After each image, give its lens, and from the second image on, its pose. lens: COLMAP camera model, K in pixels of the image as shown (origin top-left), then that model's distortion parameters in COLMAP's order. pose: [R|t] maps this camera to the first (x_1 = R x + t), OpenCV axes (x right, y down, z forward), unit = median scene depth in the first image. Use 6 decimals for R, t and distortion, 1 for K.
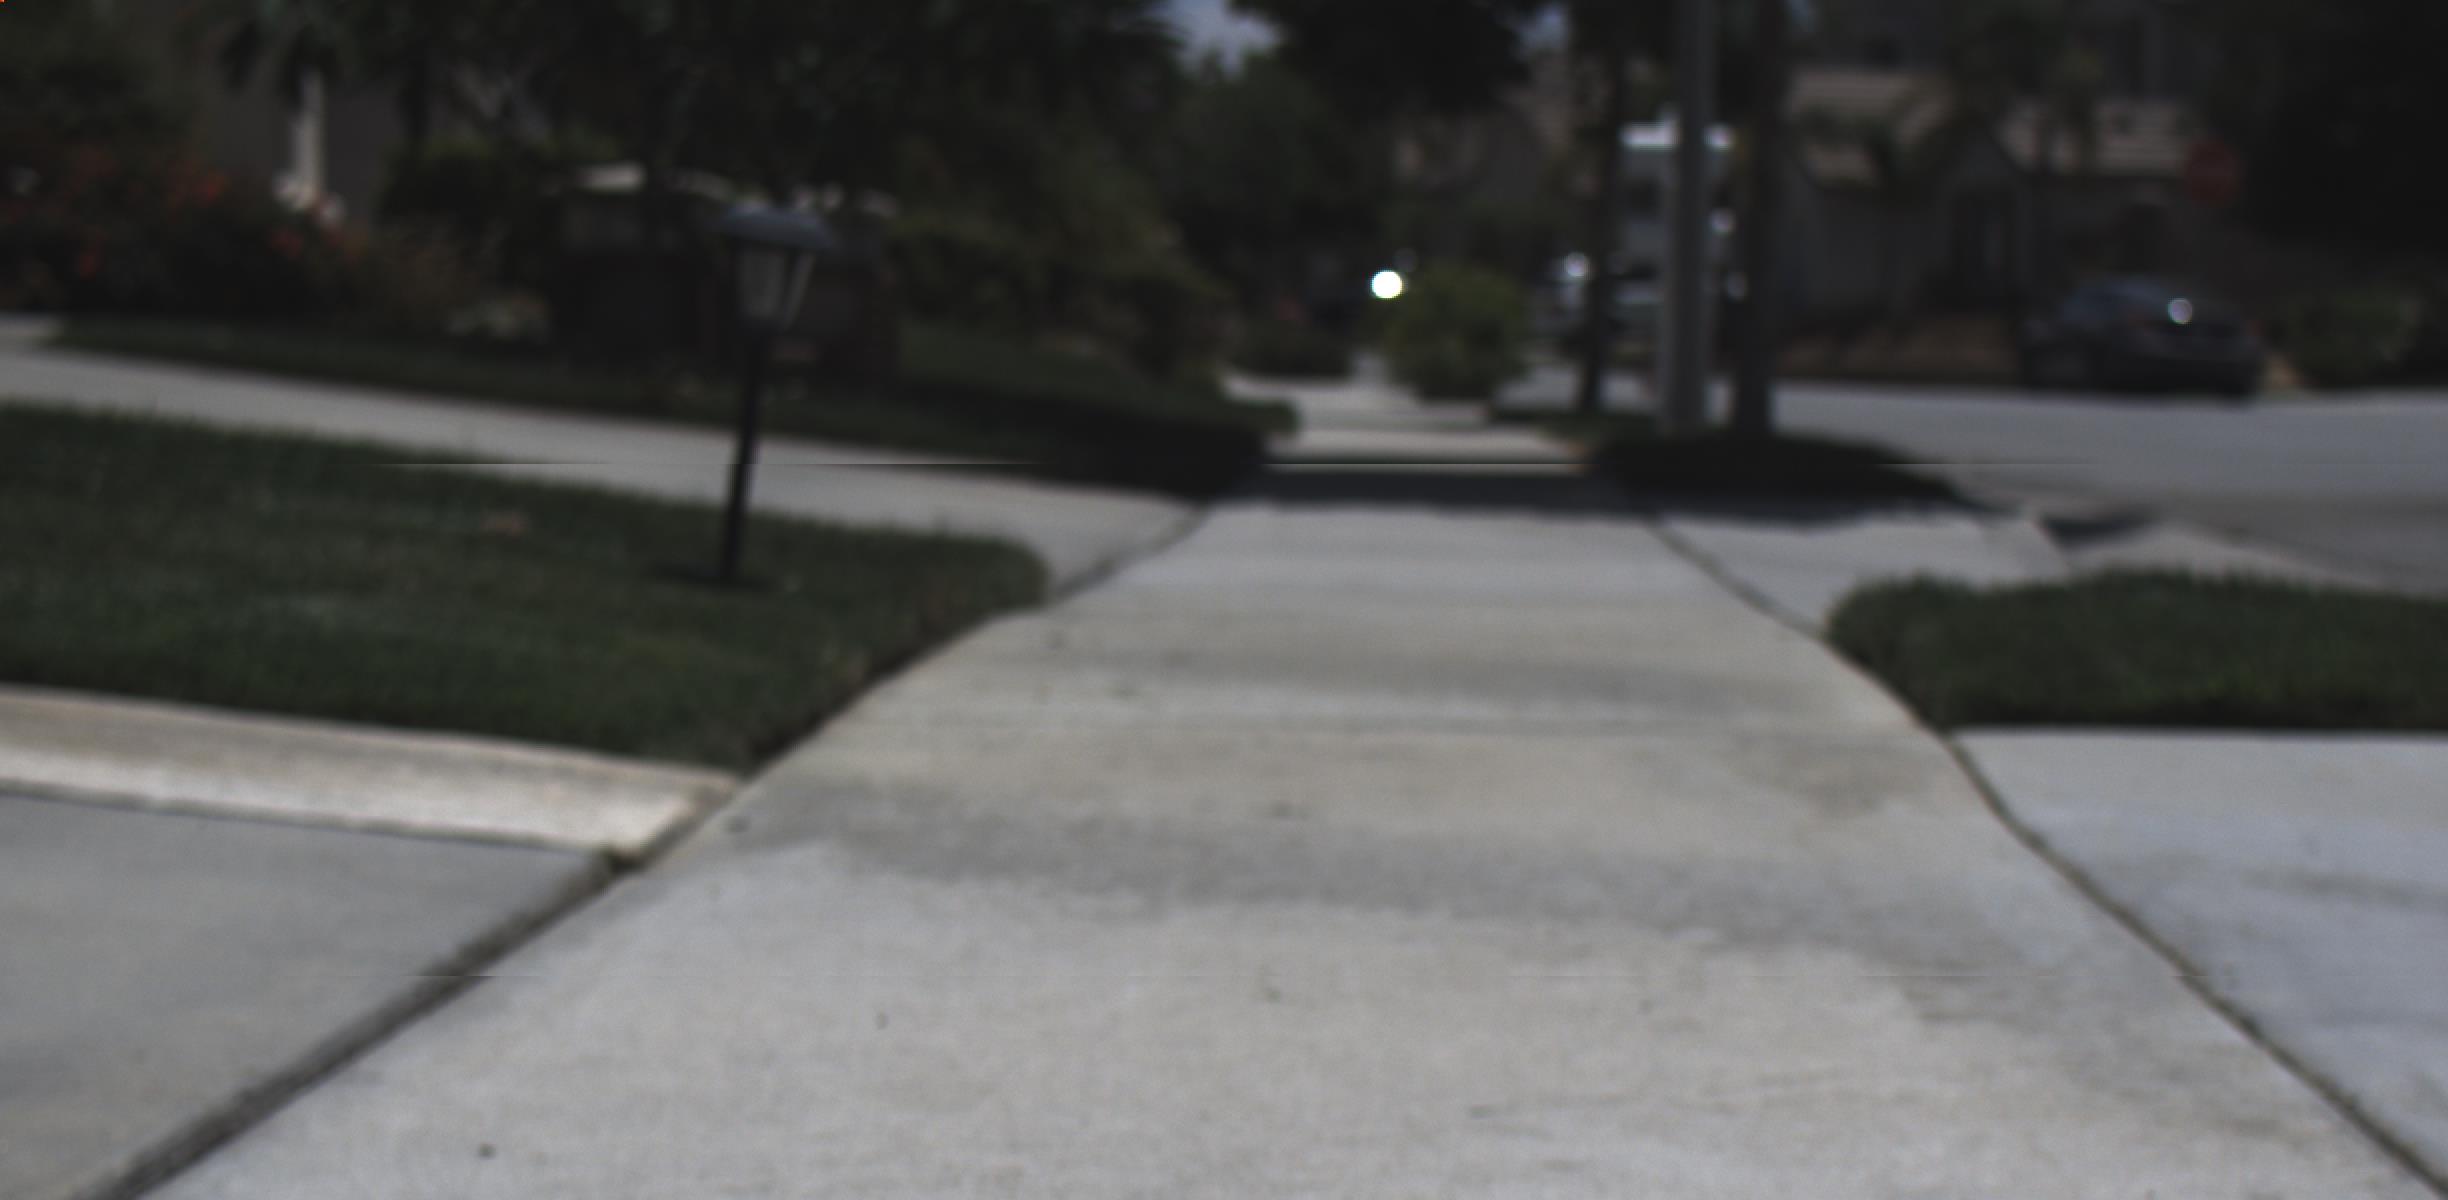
lens RADIAL K [[8747.8, 0, 1224.0], [0, 8747.8, 600.0], [0, 0, 1]] dist [0.264627, 27.547732]
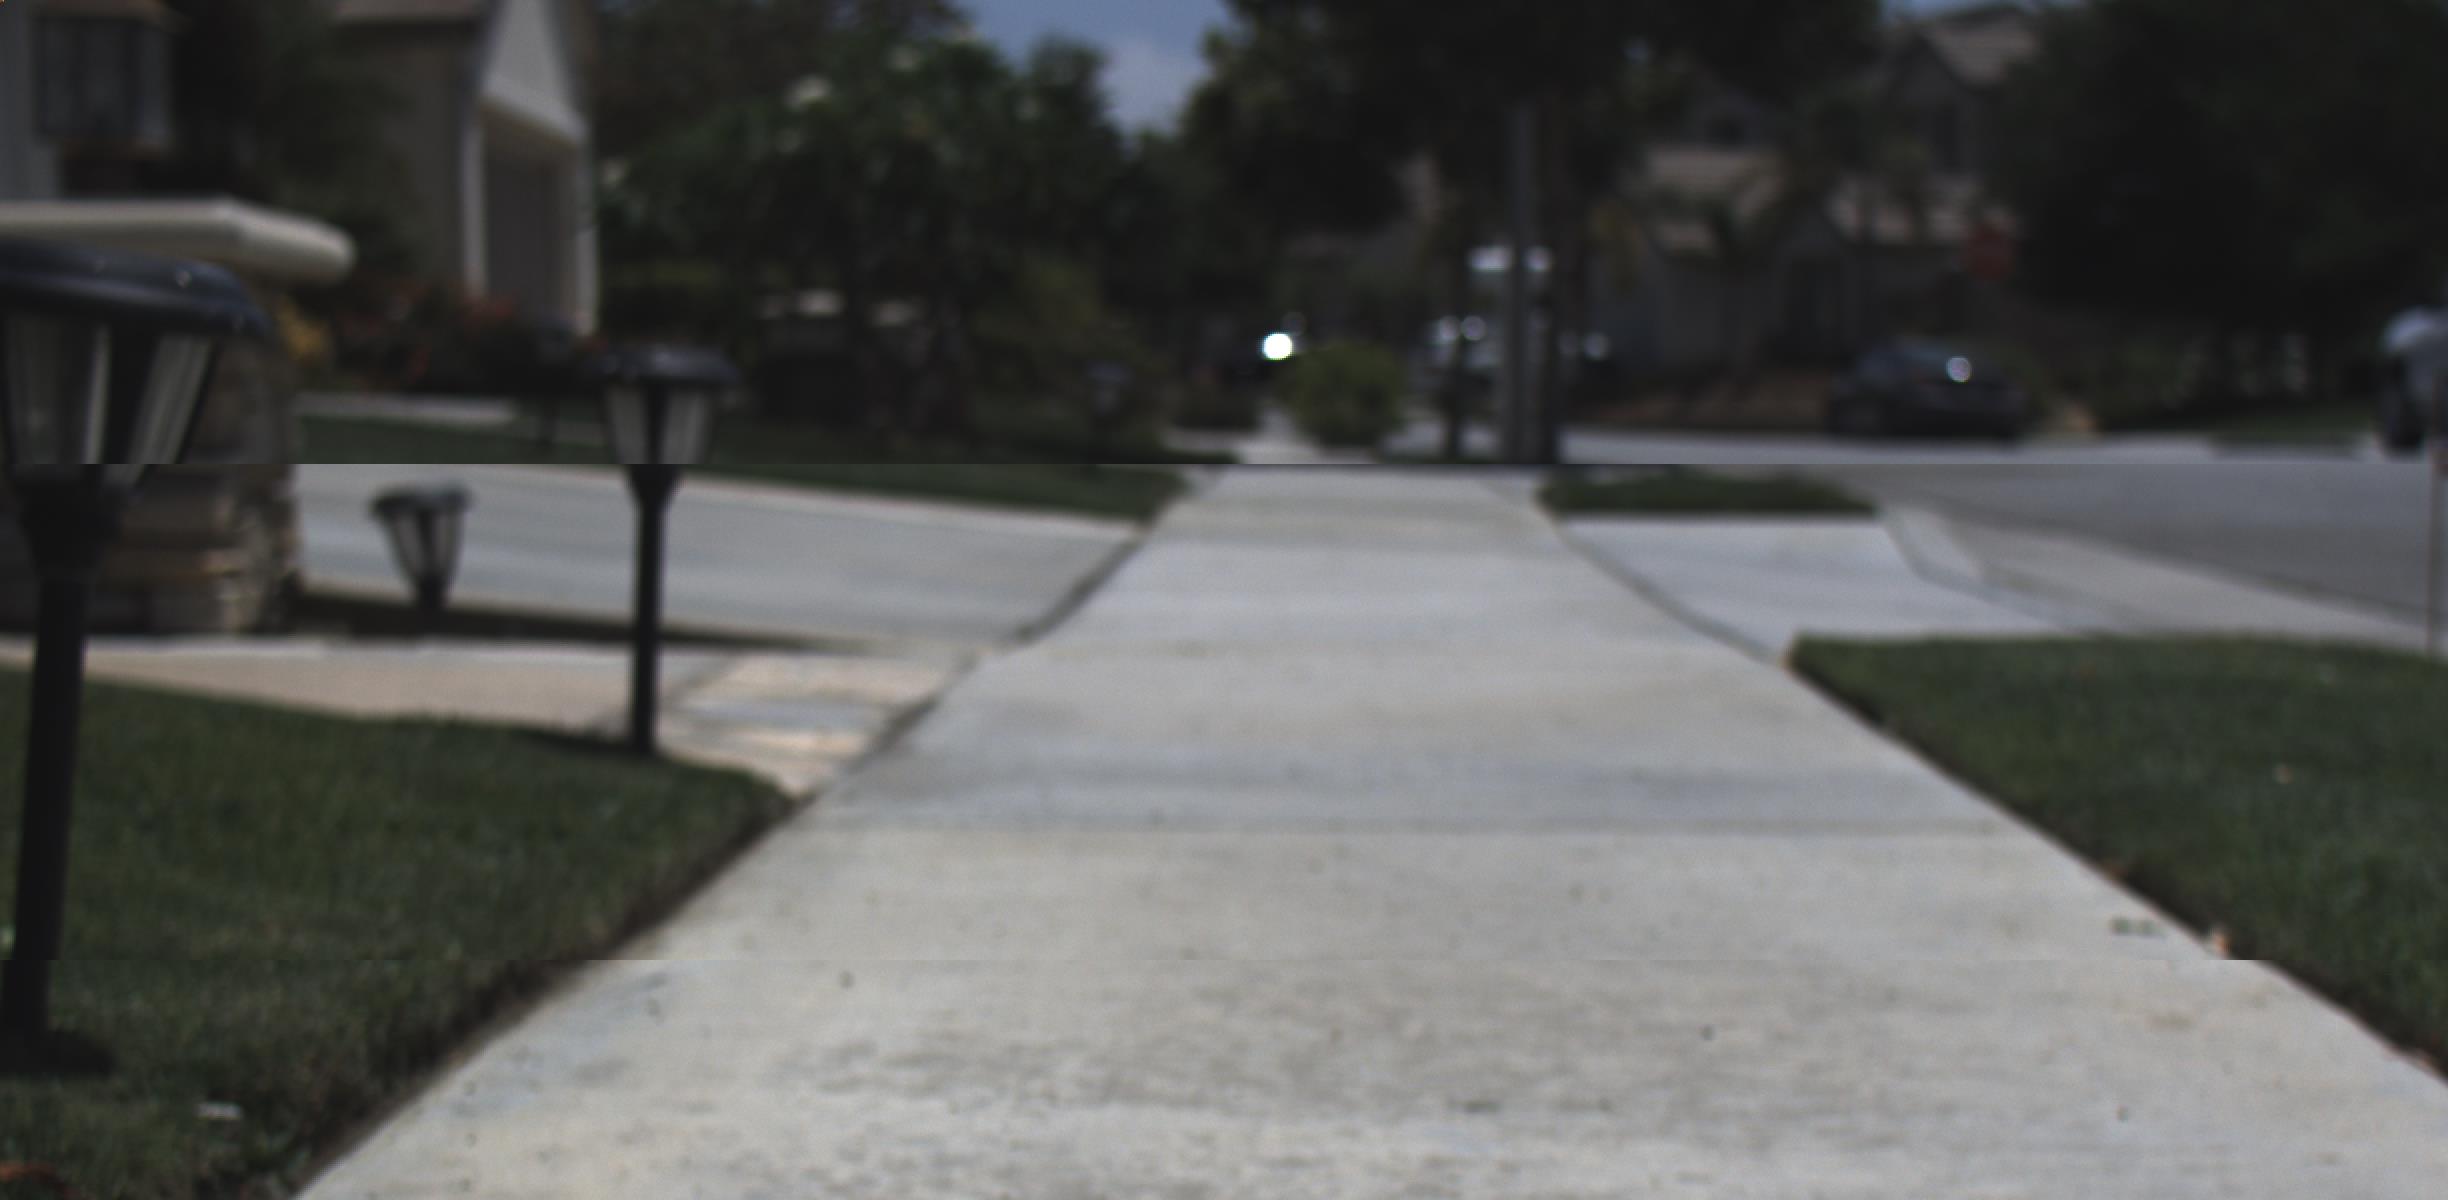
lens RADIAL K [[8747.8, 0, 1224.0], [0, 8747.8, 600.0], [0, 0, 1]] dist [0.264627, 27.547732]
pose [[0.999825, -0.012927, 0.013534, -0.006460], [0.013019, 0.999893, -0.006710, 0.005234], [-0.013445, 0.006885, 0.999886, -0.188196]]
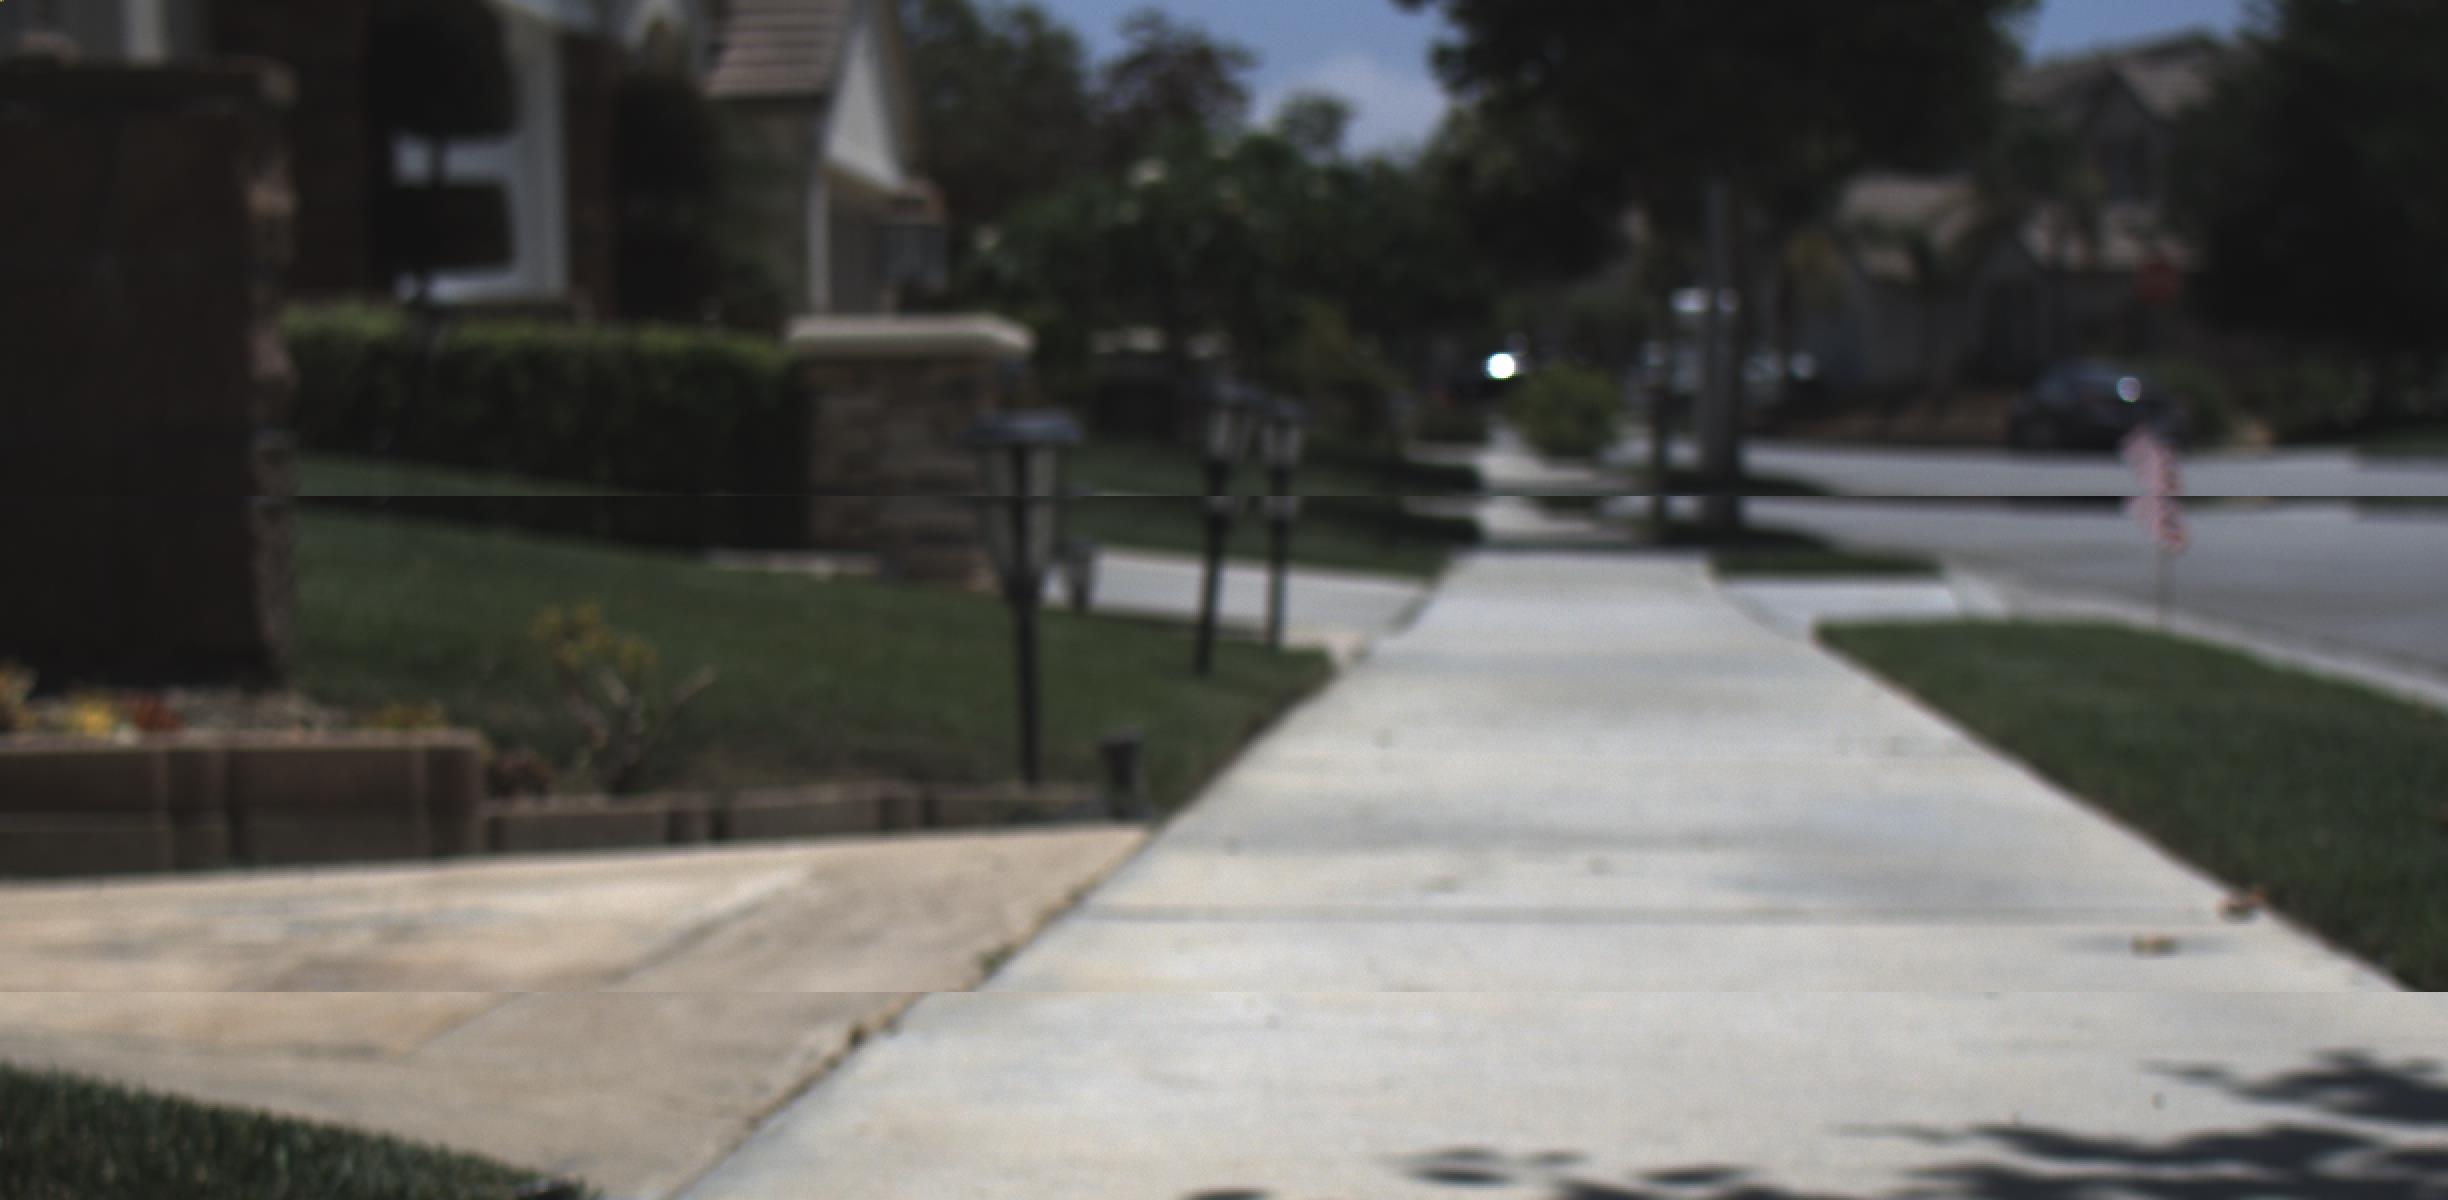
lens RADIAL K [[8702.5, 0, 1224.0], [0, 8702.5, 600.0], [0, 0, 1]] dist [0.710608, 4.714218]
pose [[0.999865, -0.011682, -0.011579, -0.010286], [0.011581, 0.999895, -0.008725, 0.008685], [0.011680, 0.008590, 0.999895, -0.313713]]
